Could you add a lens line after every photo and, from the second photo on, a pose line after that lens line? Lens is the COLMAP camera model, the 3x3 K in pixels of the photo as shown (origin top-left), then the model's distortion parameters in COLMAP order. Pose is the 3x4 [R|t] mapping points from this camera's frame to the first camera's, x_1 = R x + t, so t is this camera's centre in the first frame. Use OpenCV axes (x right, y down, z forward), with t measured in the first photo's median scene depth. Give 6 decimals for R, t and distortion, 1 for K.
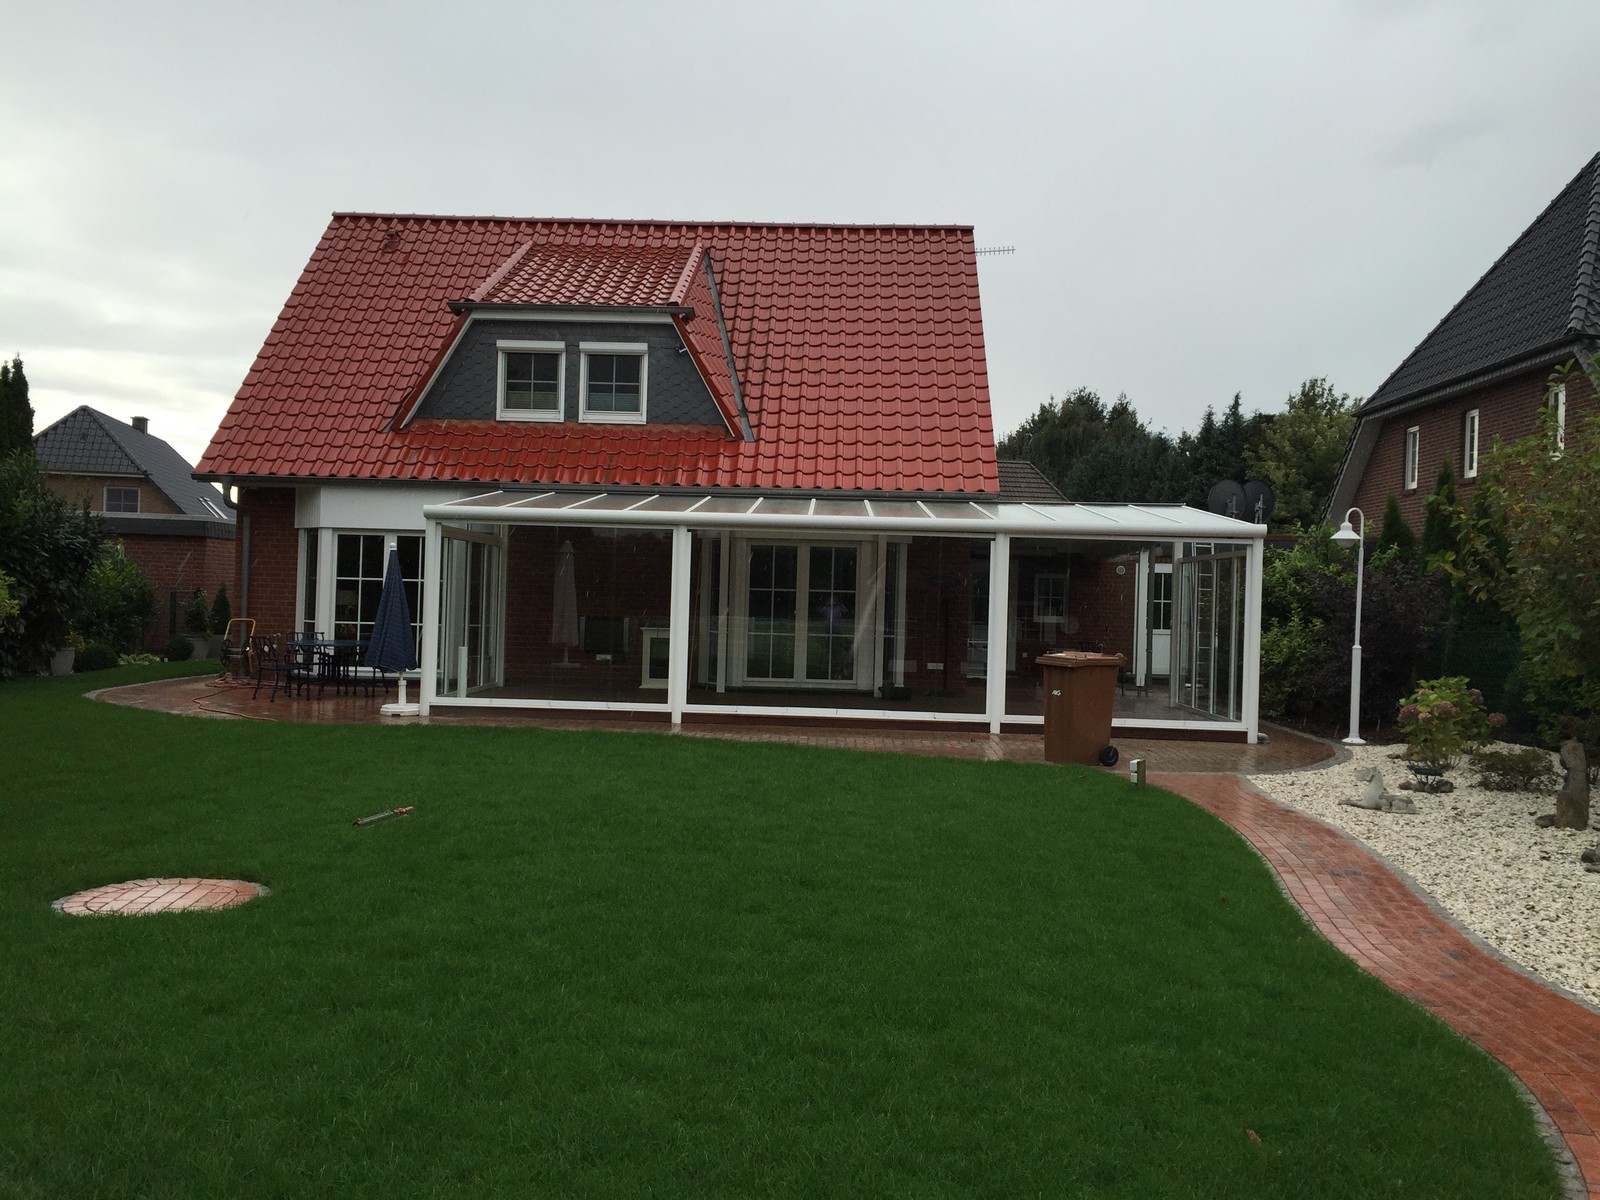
lens RADIAL K [[1366.8, 0, 800.2], [0, 1366.8, 597.4], [0, 0, 1]] dist [0.082811, -0.108102]
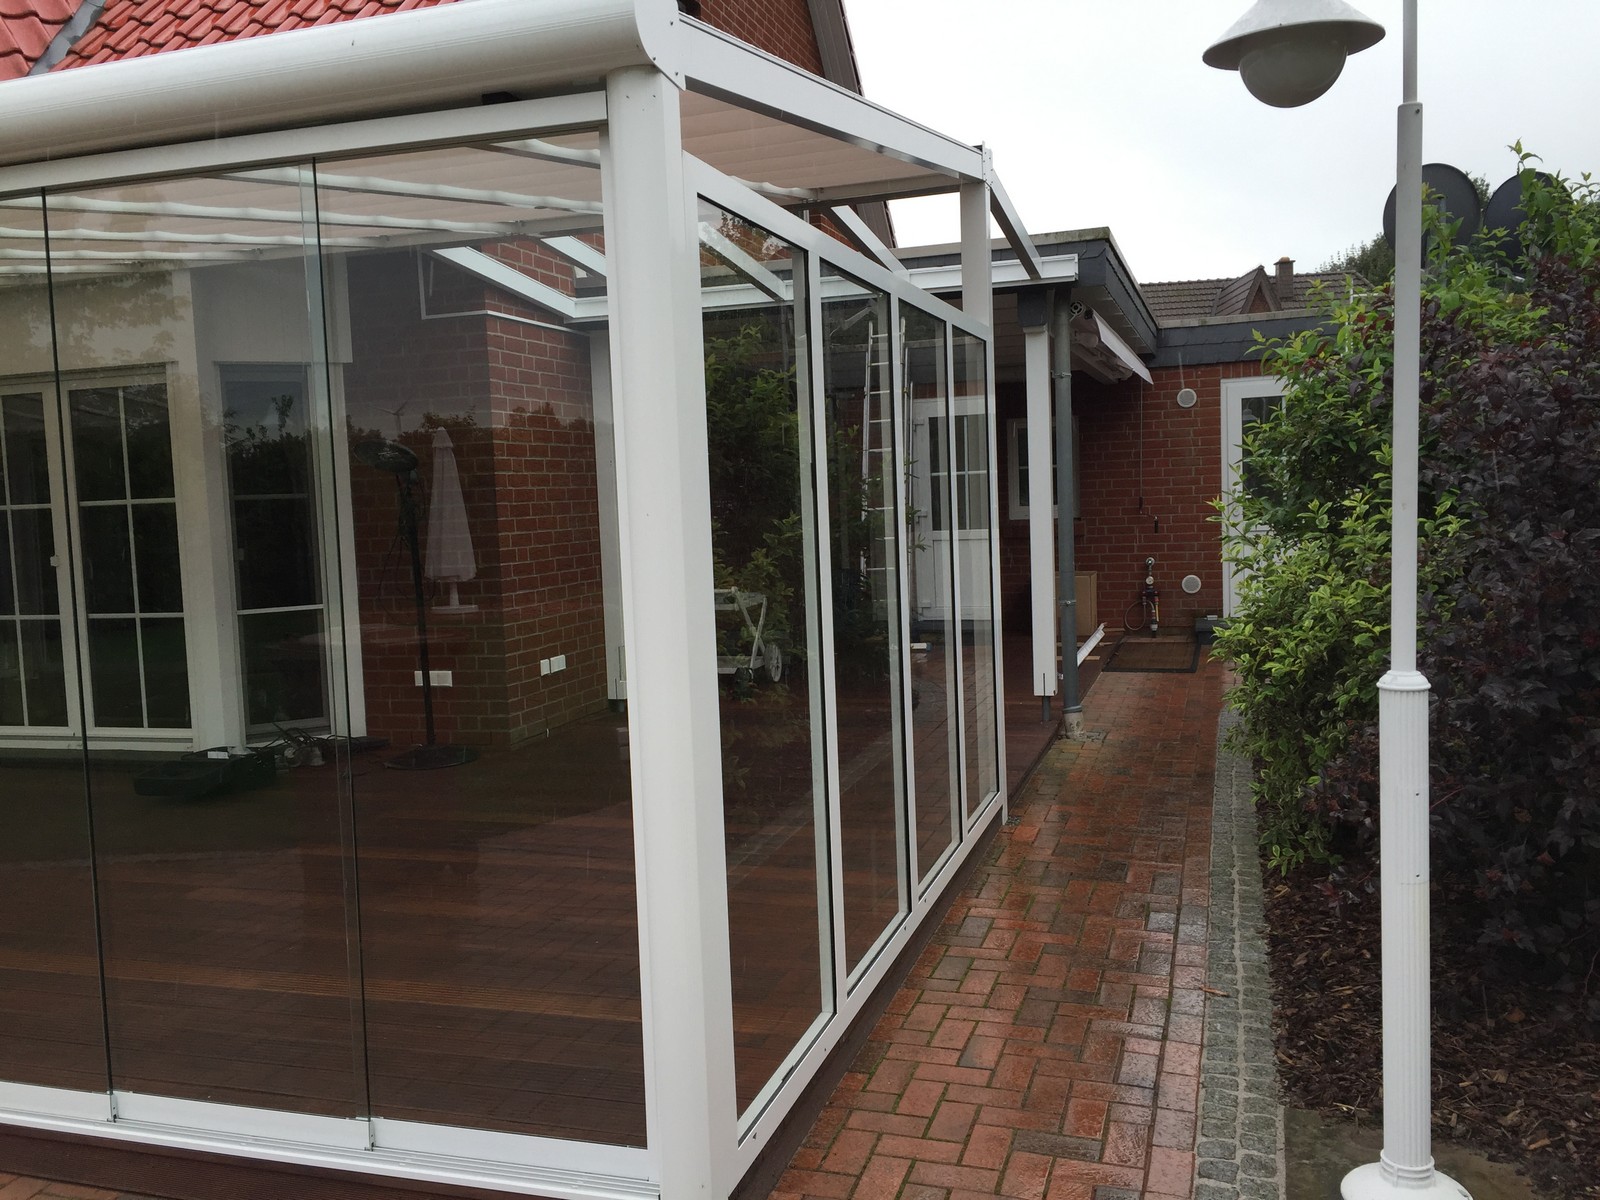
lens RADIAL K [[1366.8, 0, 790.2], [0, 1366.8, 600.8], [0, 0, 1]] dist [0.082811, -0.108102]
pose [[0.957035, -0.042470, -0.286846, 0.303365], [0.067105, 0.994801, 0.076603, 0.005646], [0.282101, -0.092560, 0.954909, 0.649017]]
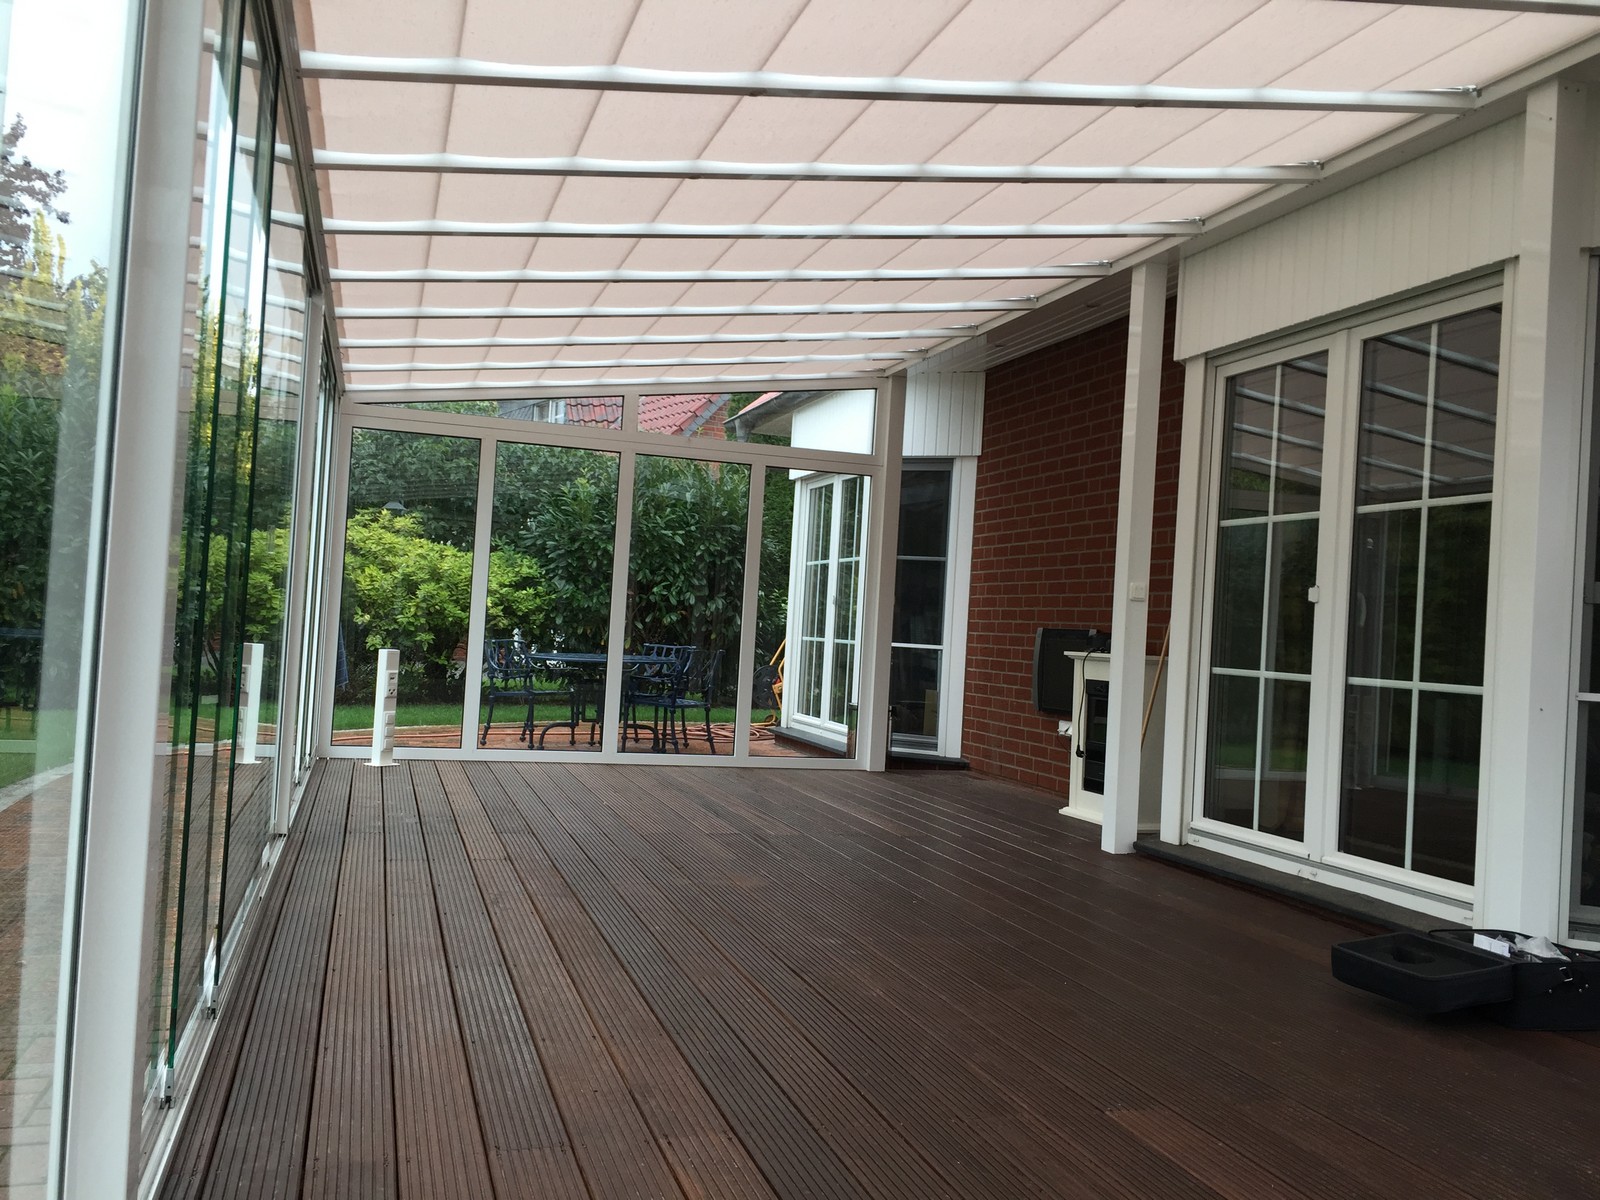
lens RADIAL K [[1366.8, 0, 803.2], [0, 1366.8, 599.5], [0, 0, 1]] dist [0.082811, -0.108102]
pose [[0.321681, -0.029722, -0.946382, 0.212182], [-0.042180, 0.998065, -0.045682, 0.027437], [0.945908, 0.054613, 0.319805, 0.787254]]
